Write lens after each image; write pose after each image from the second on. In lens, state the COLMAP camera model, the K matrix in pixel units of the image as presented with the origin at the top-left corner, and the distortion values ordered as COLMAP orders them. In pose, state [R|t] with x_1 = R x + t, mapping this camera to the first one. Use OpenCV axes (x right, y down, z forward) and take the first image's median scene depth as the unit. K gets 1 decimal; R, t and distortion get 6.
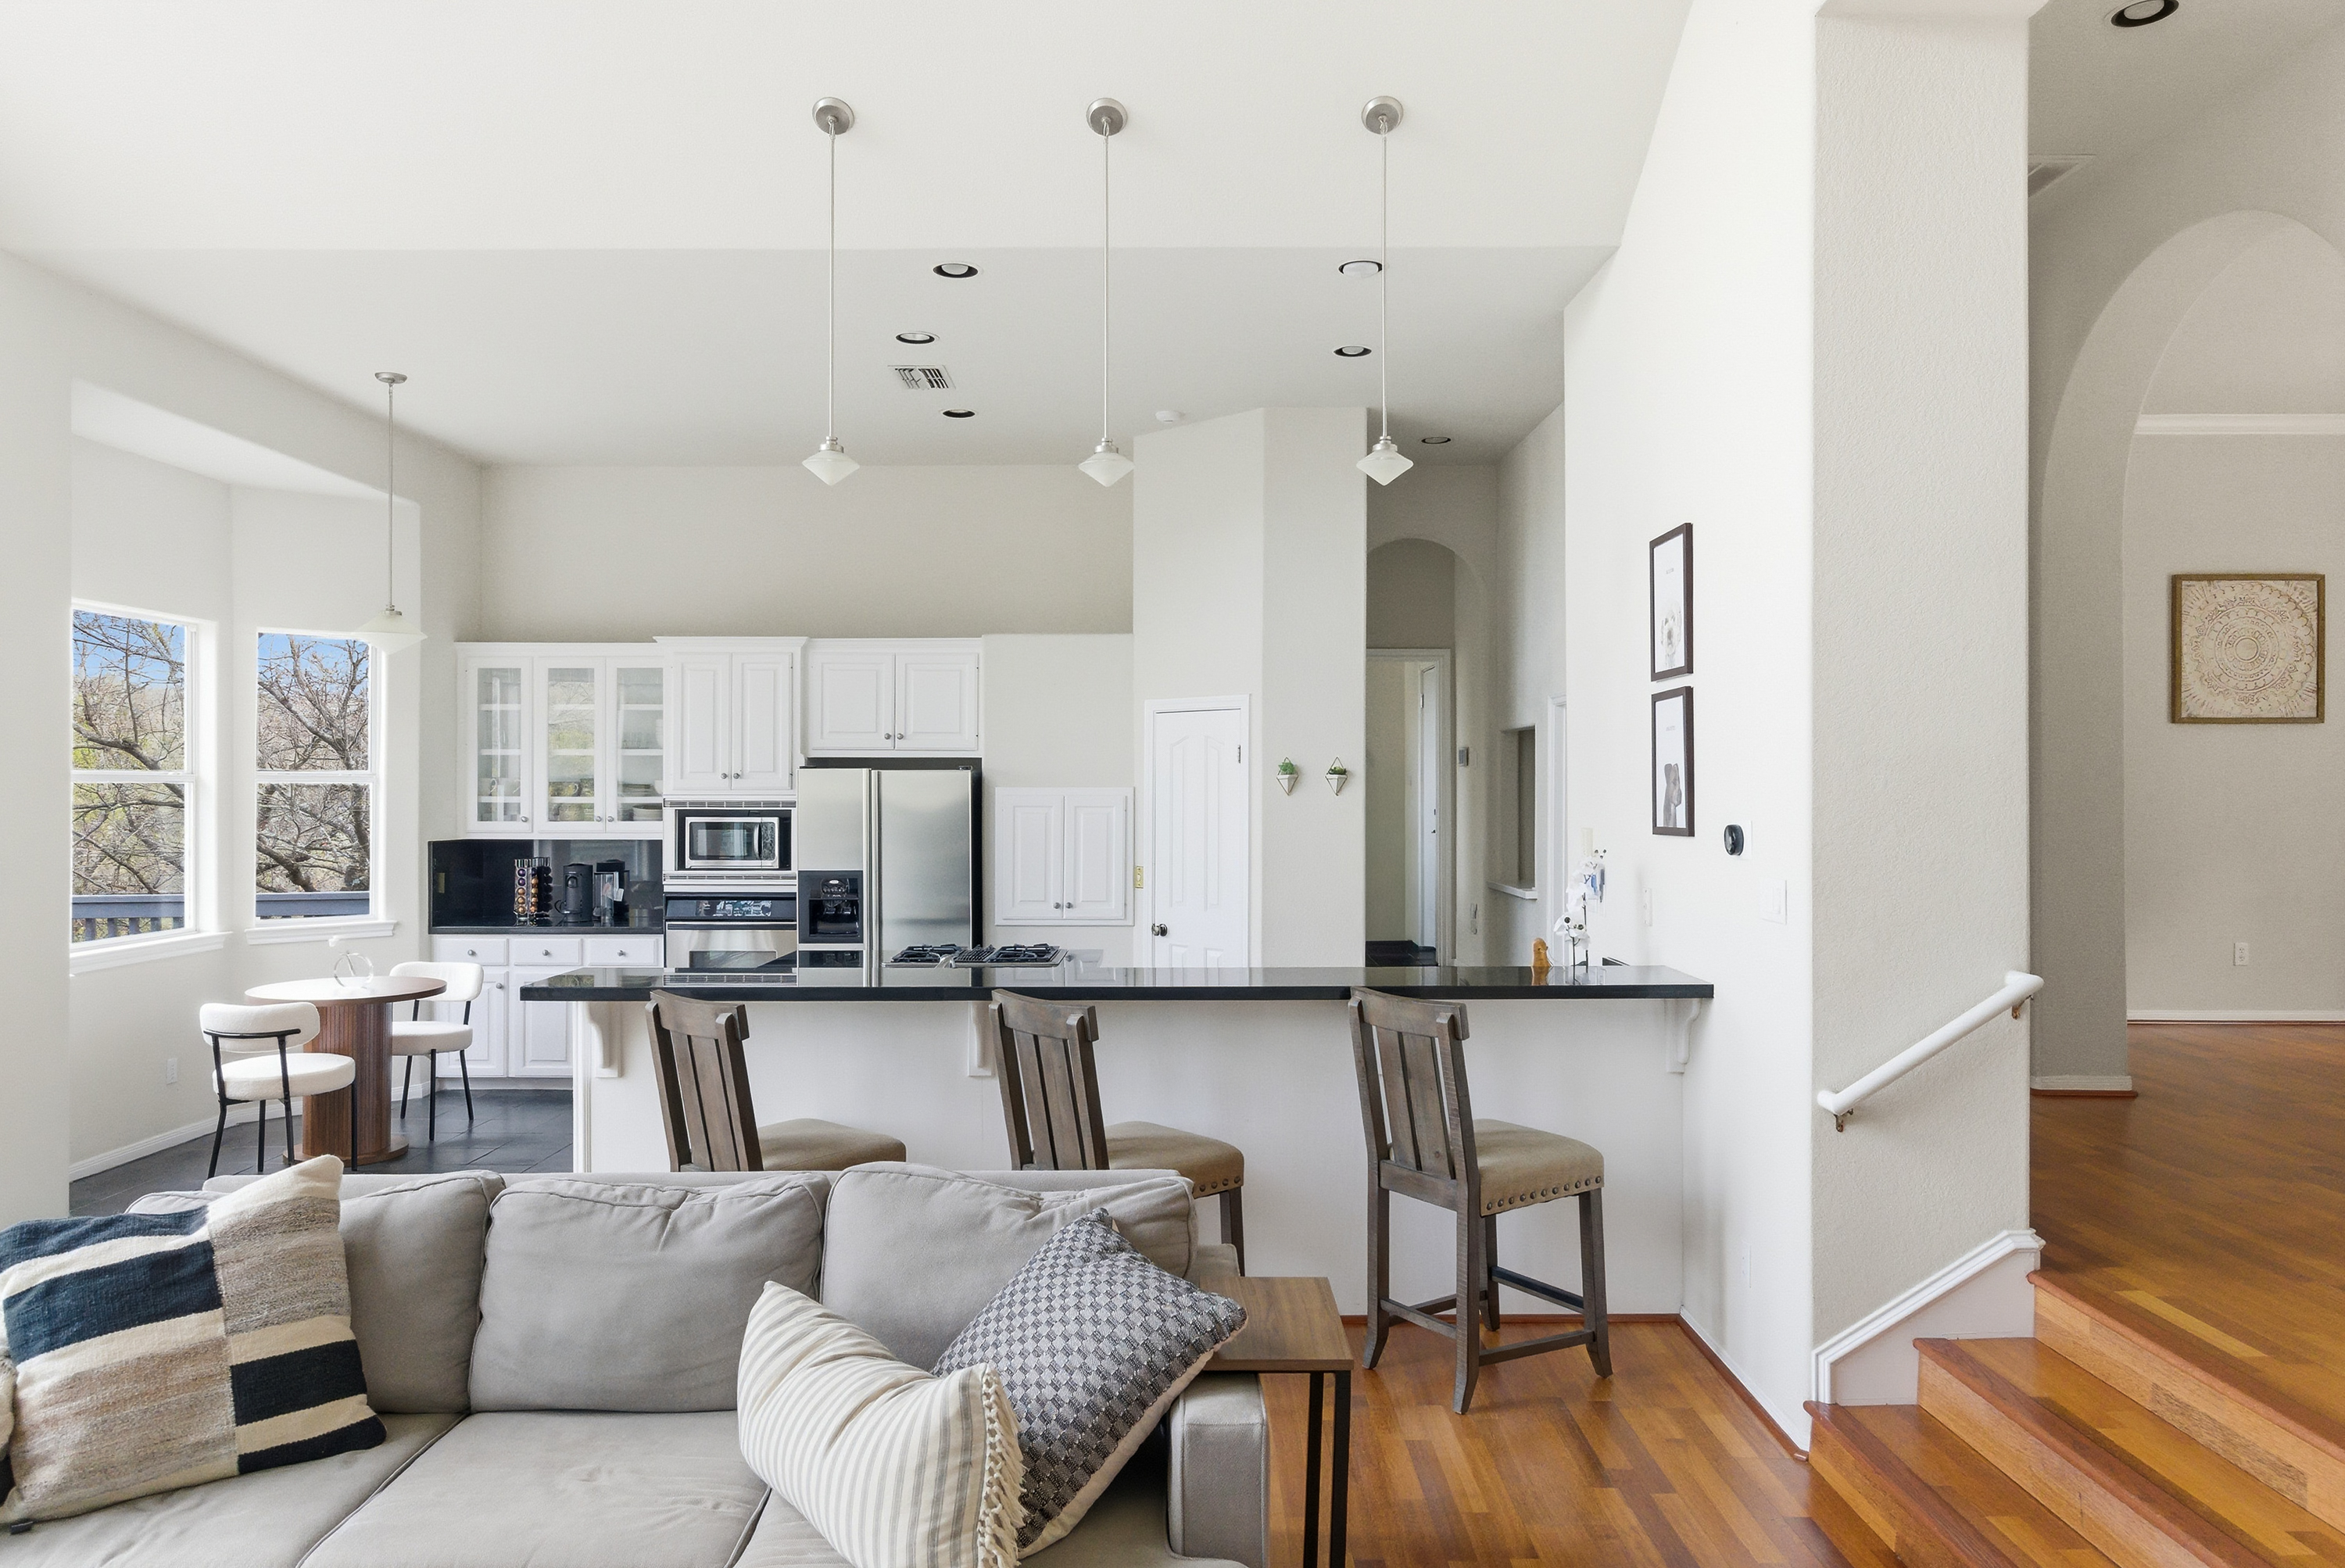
lens RADIAL K [[1465.2, 0, 1207.2], [0, 1465.2, 790.7], [0, 0, 1]] dist [0.002752, -0.002435]
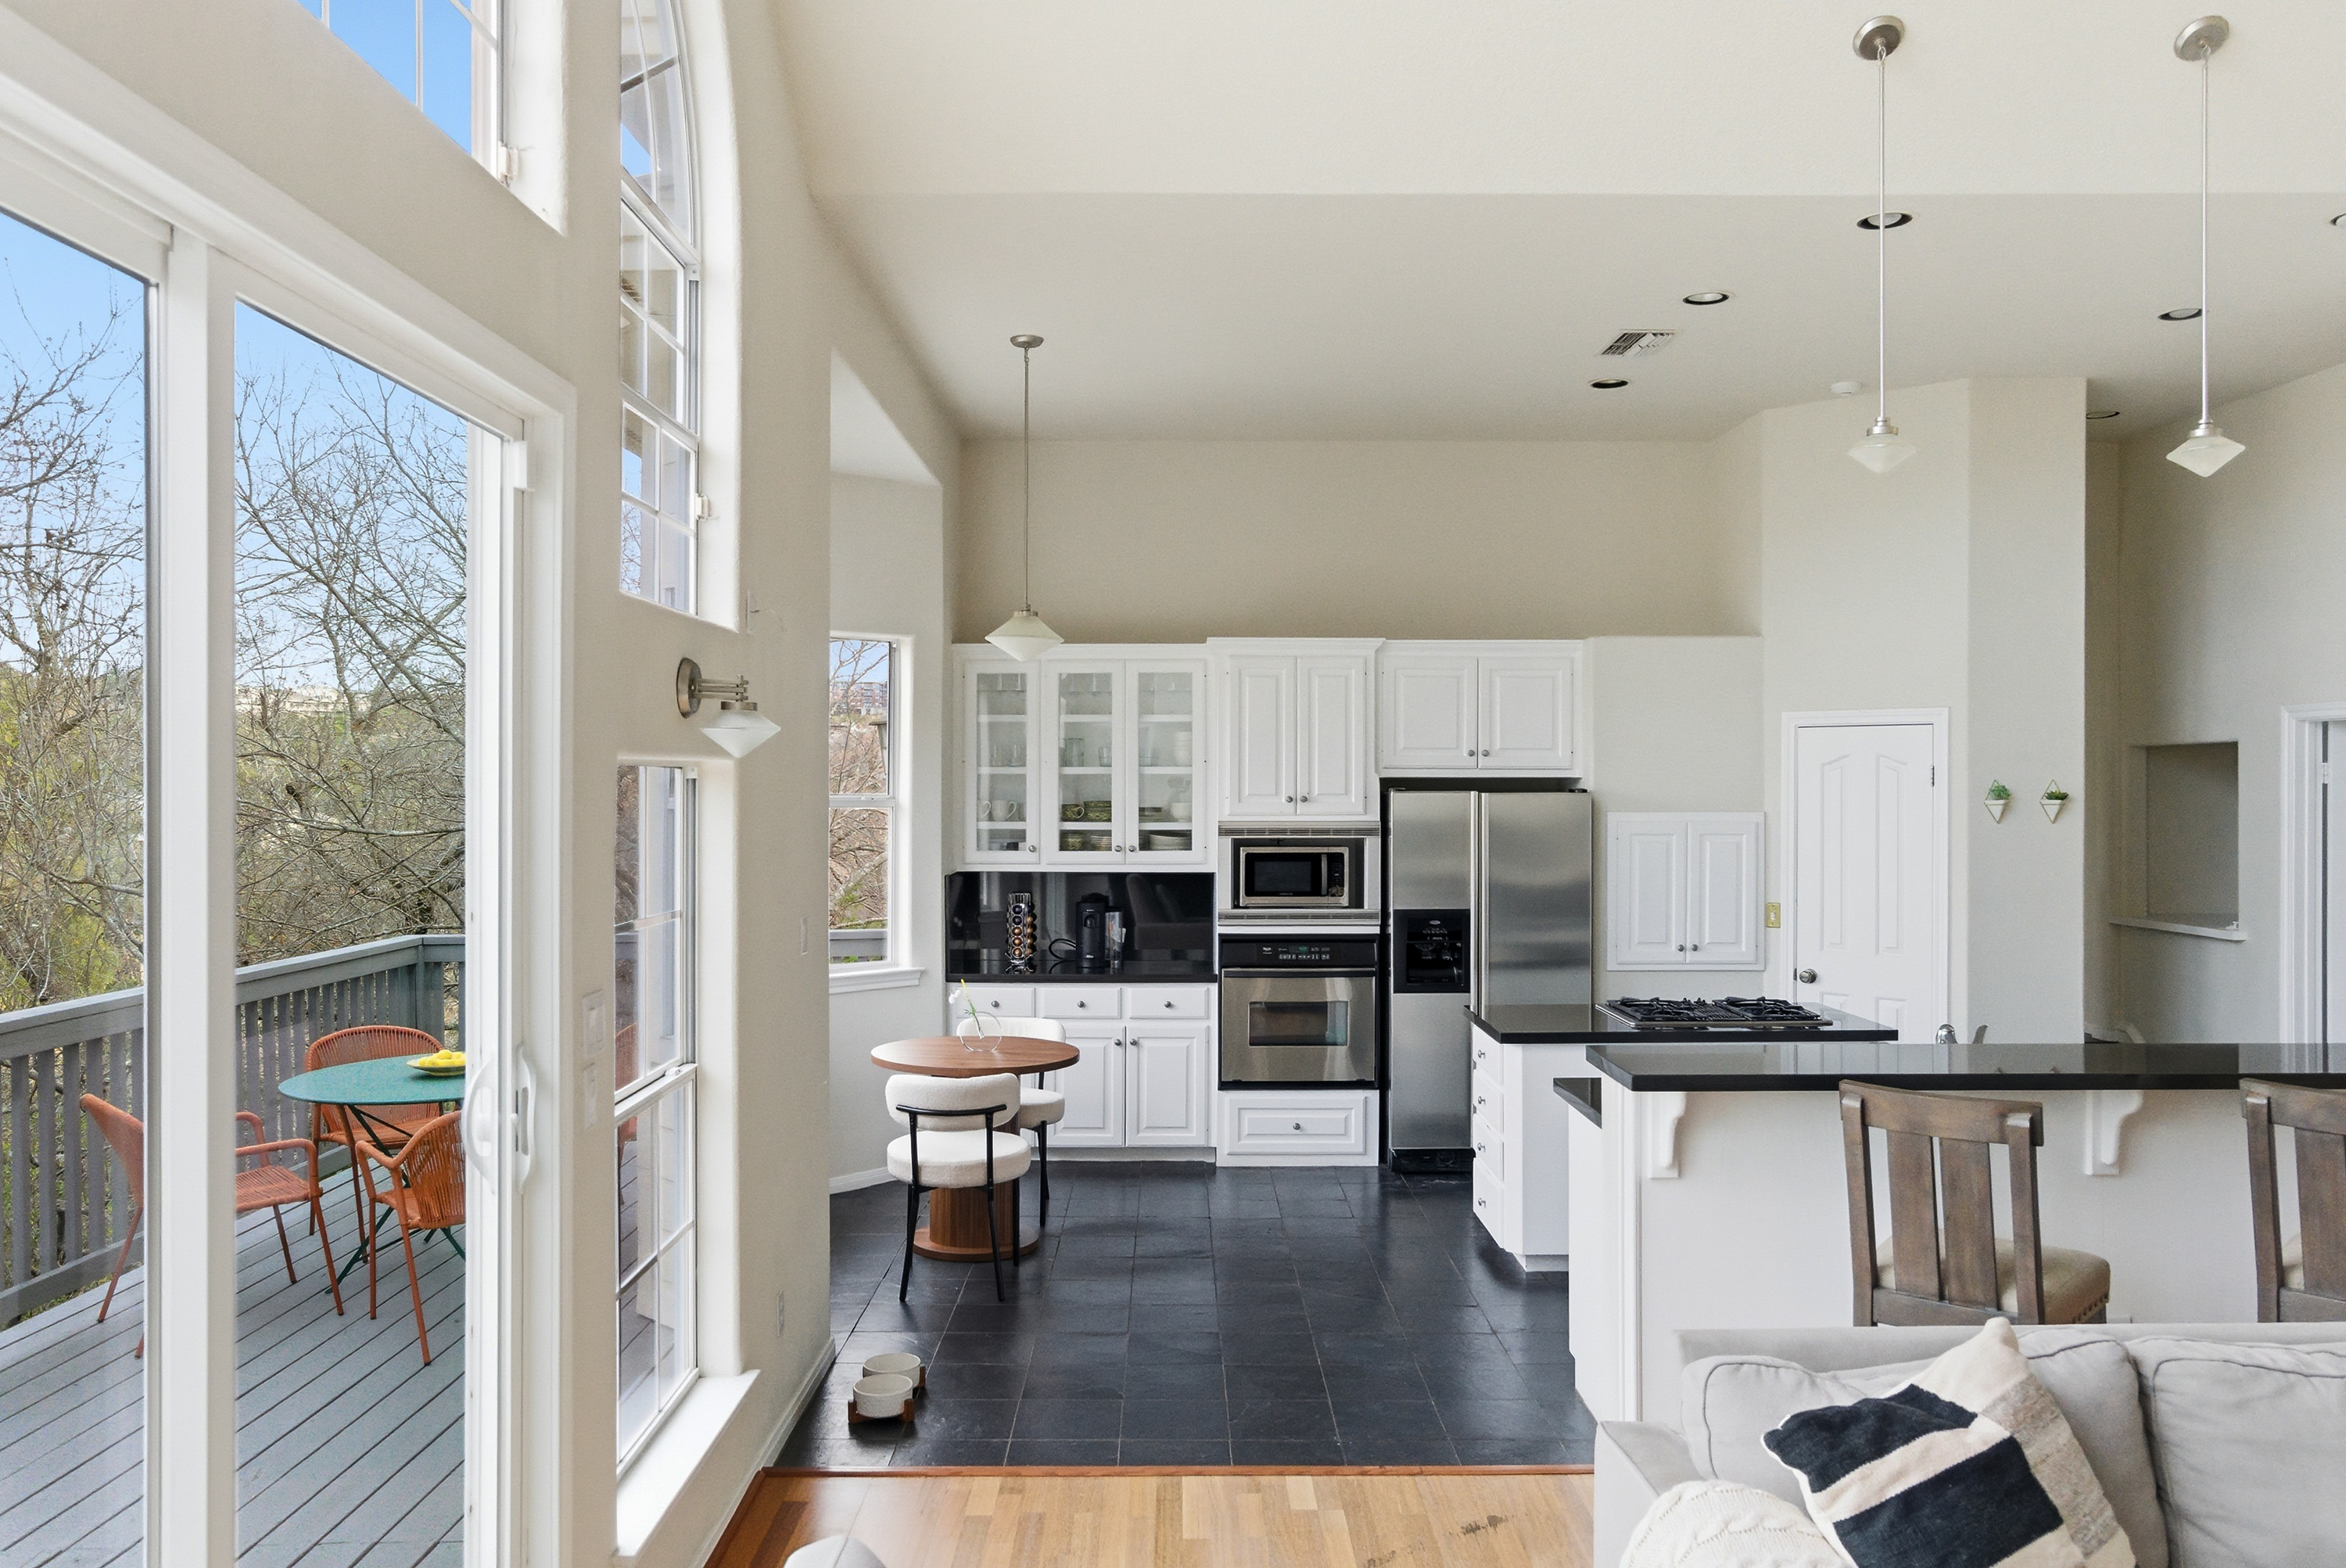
lens RADIAL K [[1621.3, 0, 1192.2], [0, 1621.3, 802.8], [0, 0, 1]] dist [-0.021575, 0.009294]
pose [[0.999991, -0.001072, 0.004159, -0.468112], [0.001030, 0.999948, 0.010106, -0.021272], [-0.004170, -0.010102, 0.999940, 0.050258]]
